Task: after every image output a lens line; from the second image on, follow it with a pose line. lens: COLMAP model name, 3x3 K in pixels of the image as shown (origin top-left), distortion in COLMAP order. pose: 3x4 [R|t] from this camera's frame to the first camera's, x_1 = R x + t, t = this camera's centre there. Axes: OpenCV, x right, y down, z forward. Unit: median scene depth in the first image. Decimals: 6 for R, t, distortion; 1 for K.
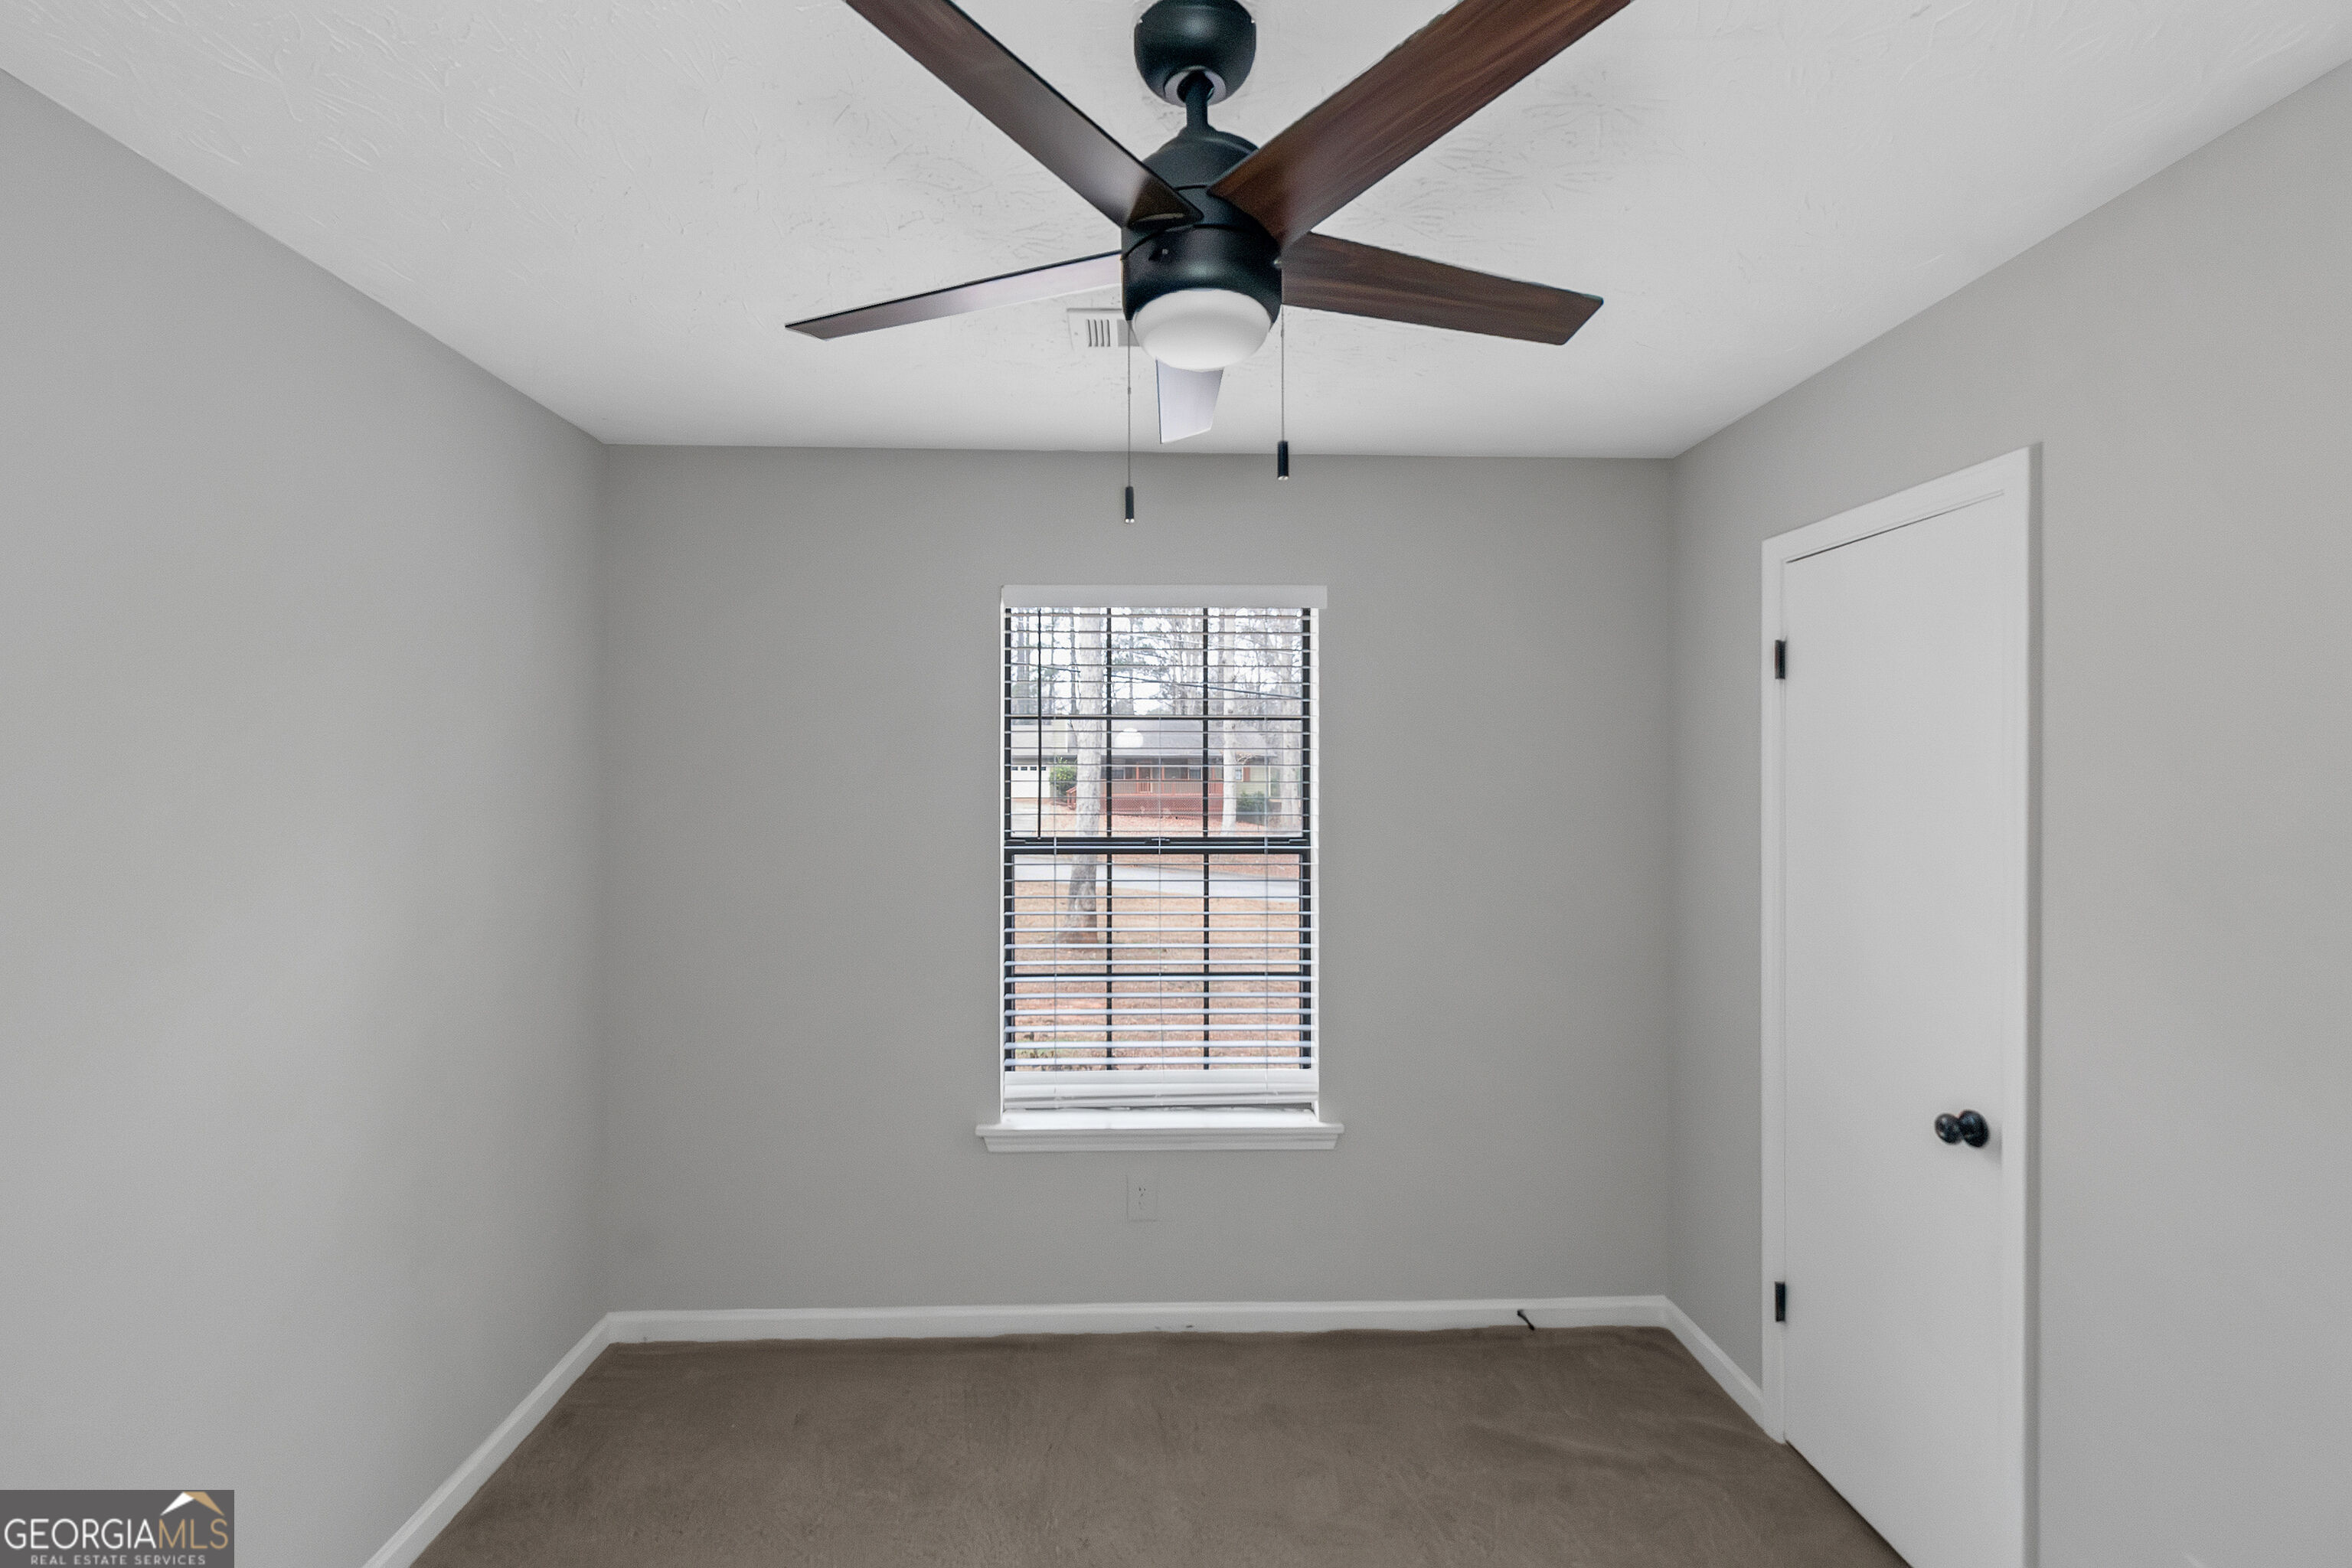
lens RADIAL K [[1047.6, 0, 1163.5], [0, 1047.6, 791.8], [0, 0, 1]] dist [0.002888, 0.000286]
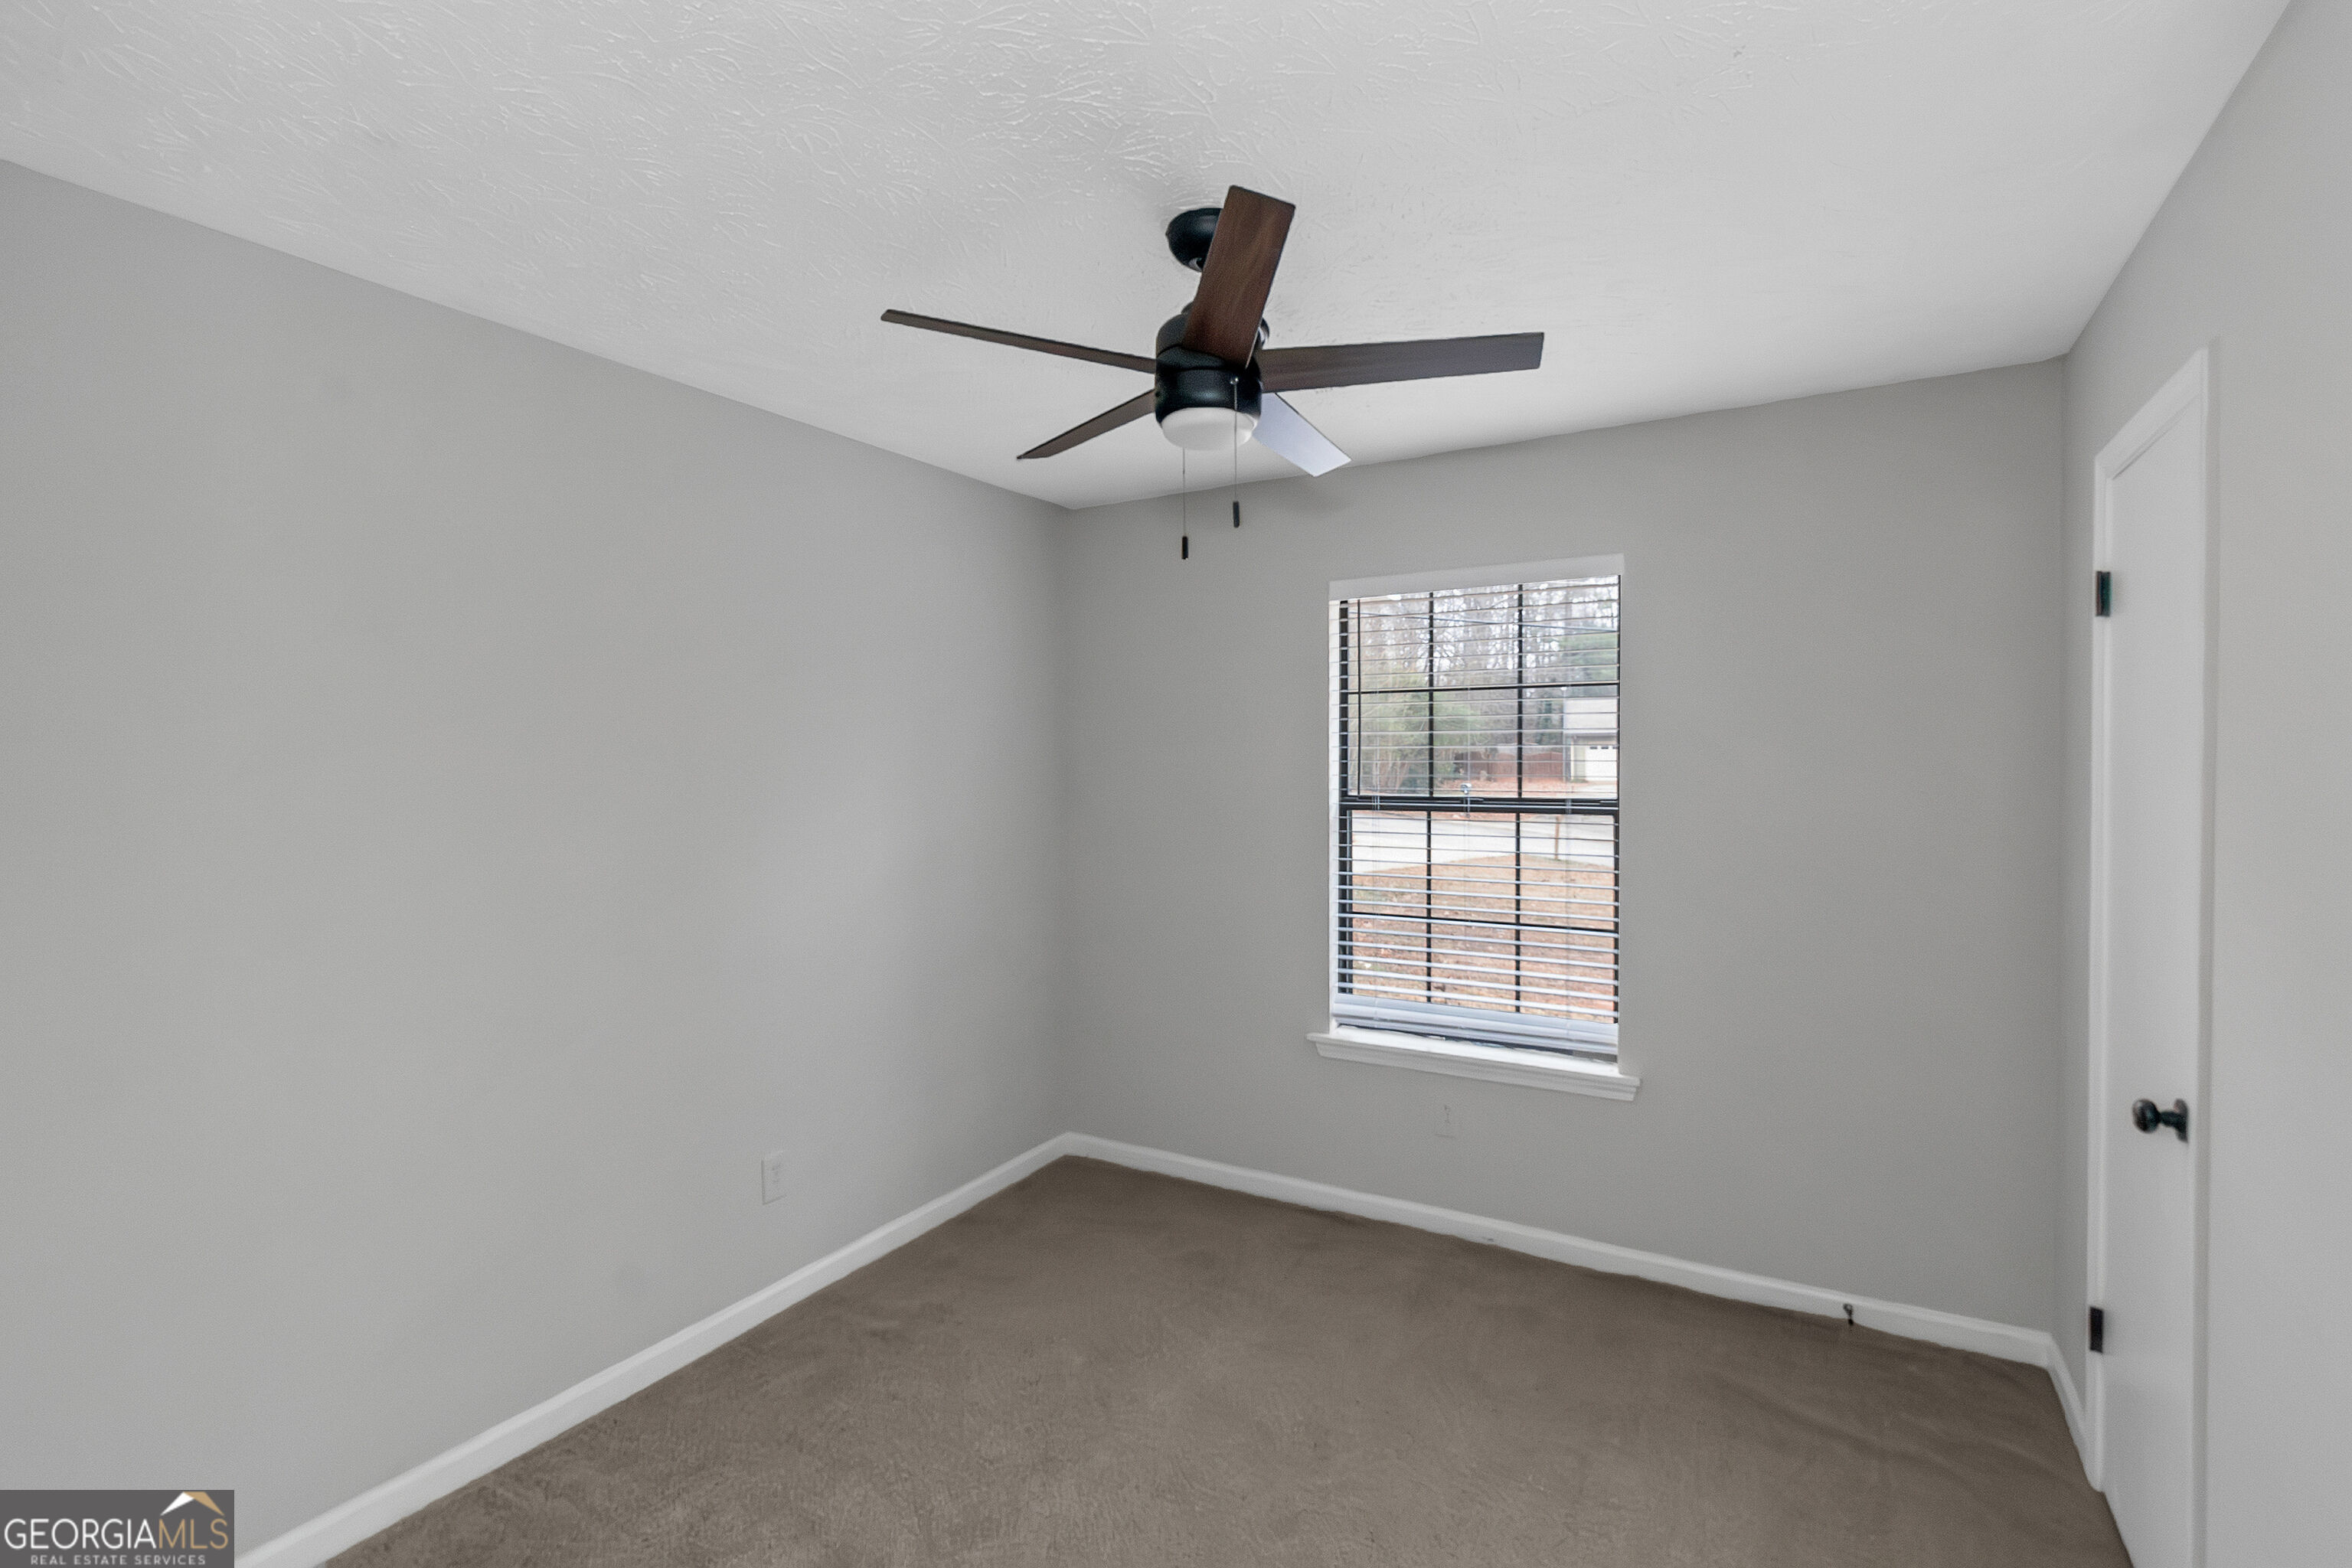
lens RADIAL K [[1060.7, 0, 1162.3], [0, 1060.7, 775.6], [0, 0, 1]] dist [-0.001372, -0.000574]
pose [[0.850947, 0.003566, -0.525240, 0.309148], [-0.001271, 0.999988, 0.004731, 0.017203], [0.525250, -0.003358, 0.850941, -0.124180]]
